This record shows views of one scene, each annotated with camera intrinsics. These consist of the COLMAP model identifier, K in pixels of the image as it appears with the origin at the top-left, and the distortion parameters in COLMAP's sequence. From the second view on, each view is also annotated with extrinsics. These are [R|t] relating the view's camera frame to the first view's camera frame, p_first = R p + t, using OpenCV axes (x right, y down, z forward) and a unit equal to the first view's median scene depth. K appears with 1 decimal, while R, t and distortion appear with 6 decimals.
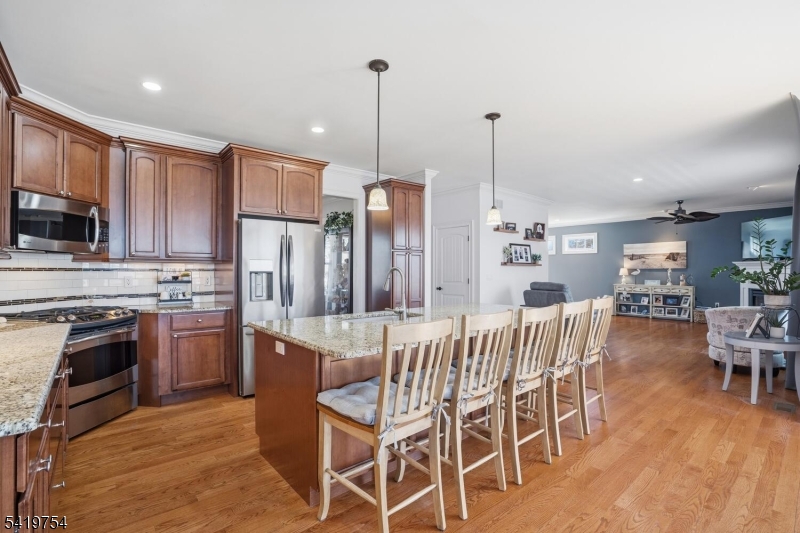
lens RADIAL K [[360.9, 0, 396.5], [0, 360.9, 268.6], [0, 0, 1]] dist [-0.032622, 0.000553]
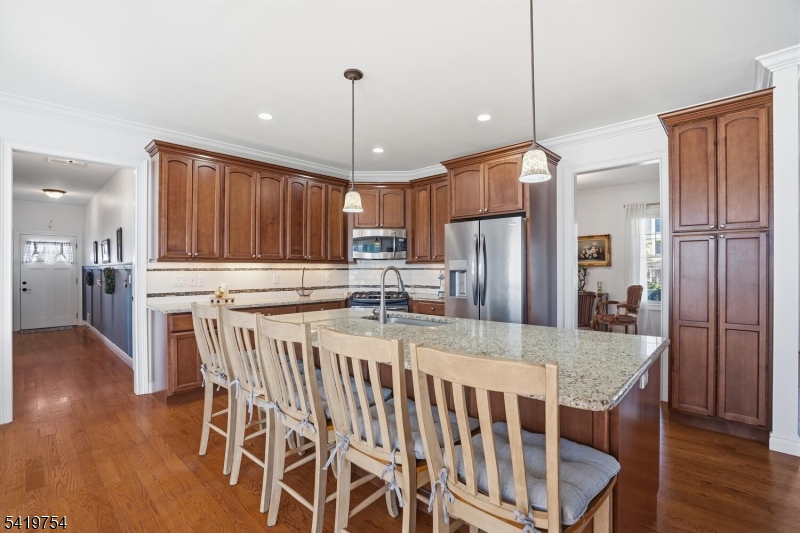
lens RADIAL K [[360.9, 0, 396.5], [0, 360.9, 268.6], [0, 0, 1]] dist [-0.032622, 0.000553]
pose [[0.134242, -0.001476, -0.990947, 0.726546], [0.006170, 0.999981, -0.000654, 0.002711], [0.990929, -0.006026, 0.134249, 0.712213]]
